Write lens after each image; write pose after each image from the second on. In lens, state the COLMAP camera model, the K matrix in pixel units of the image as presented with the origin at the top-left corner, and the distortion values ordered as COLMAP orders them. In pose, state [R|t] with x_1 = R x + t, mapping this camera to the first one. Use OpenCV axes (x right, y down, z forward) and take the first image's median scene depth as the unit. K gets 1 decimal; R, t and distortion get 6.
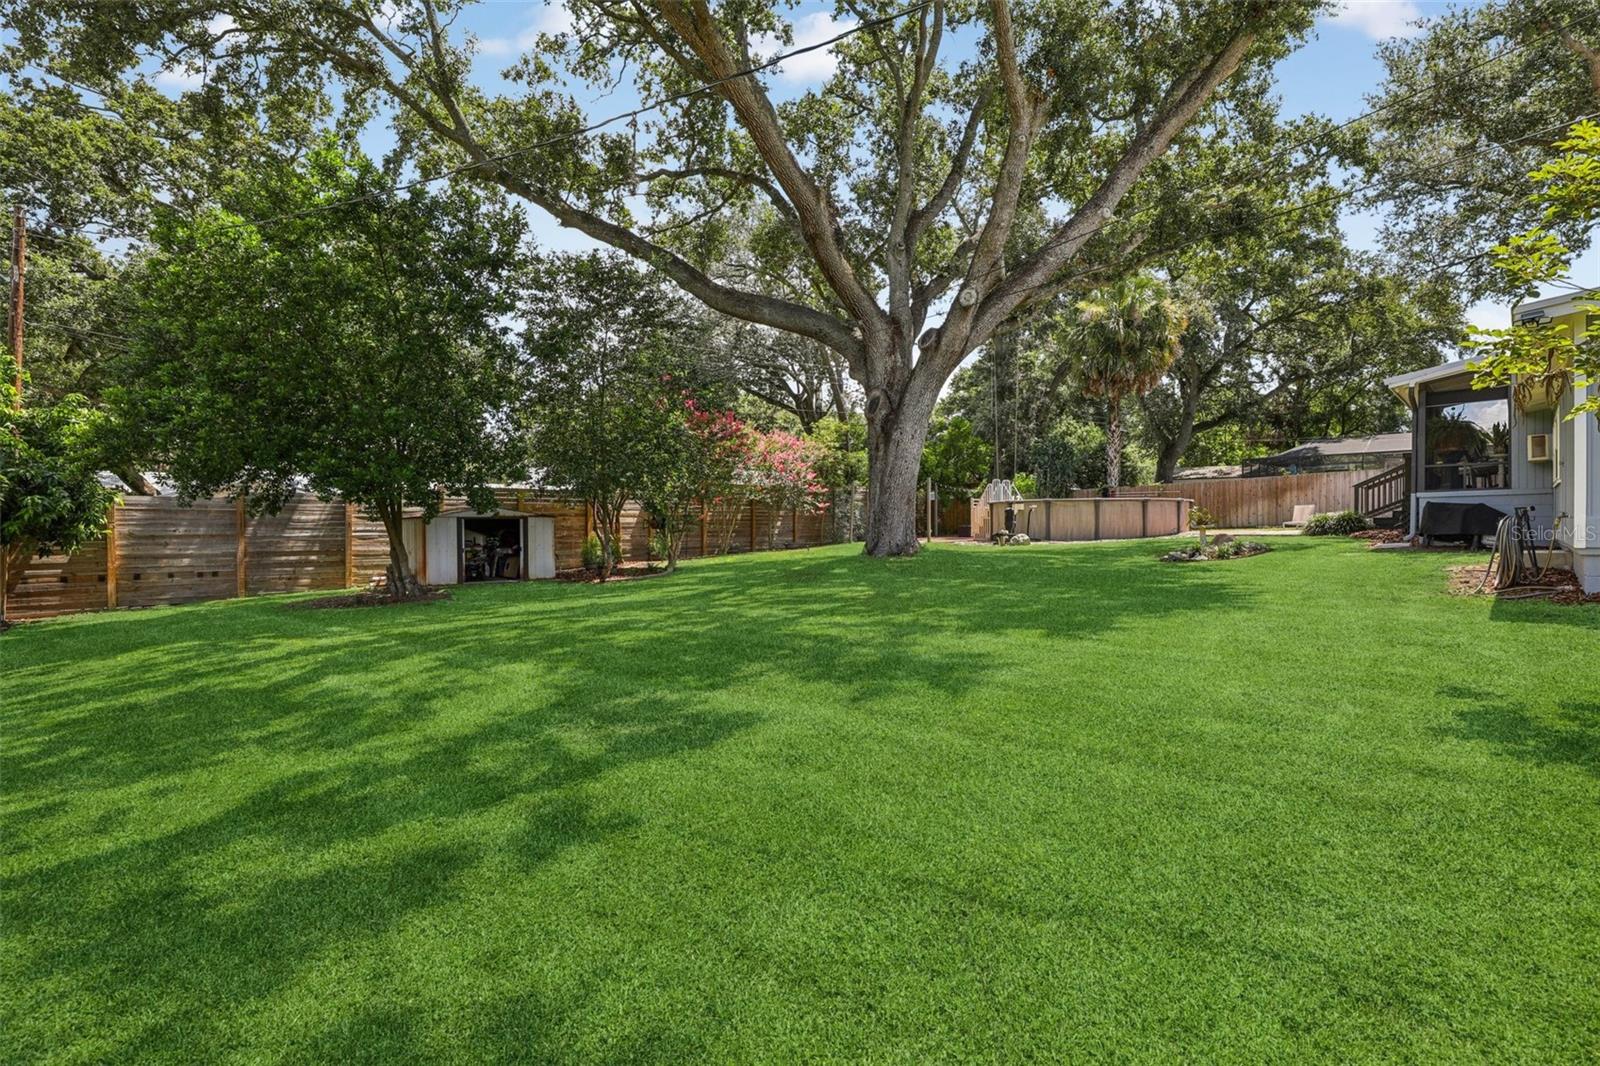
lens RADIAL K [[730.9, 0, 803.5], [0, 730.9, 535.5], [0, 0, 1]] dist [-0.016785, -0.000278]
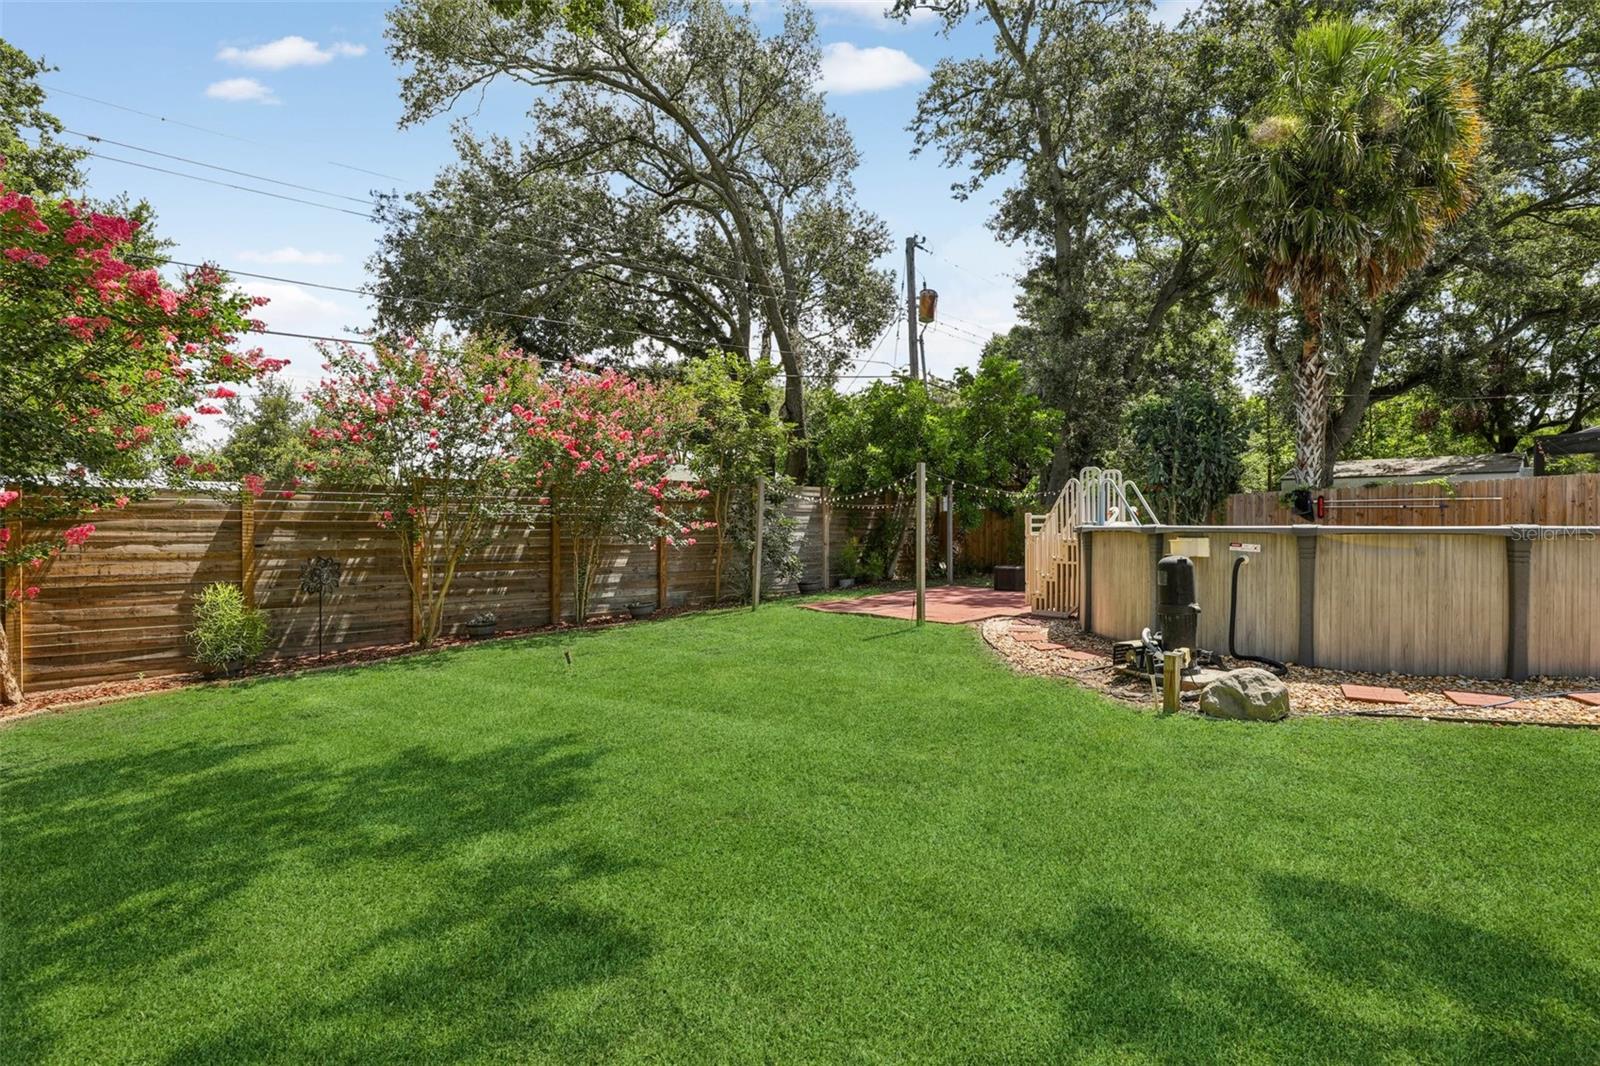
lens RADIAL K [[730.9, 0, 796.9], [0, 730.9, 530.4], [0, 0, 1]] dist [-0.016785, -0.000278]
pose [[0.998765, 0.004017, -0.049526, 0.106227], [-0.004522, 0.999939, -0.010083, -0.032957], [0.049482, 0.010295, 0.998722, 0.514018]]
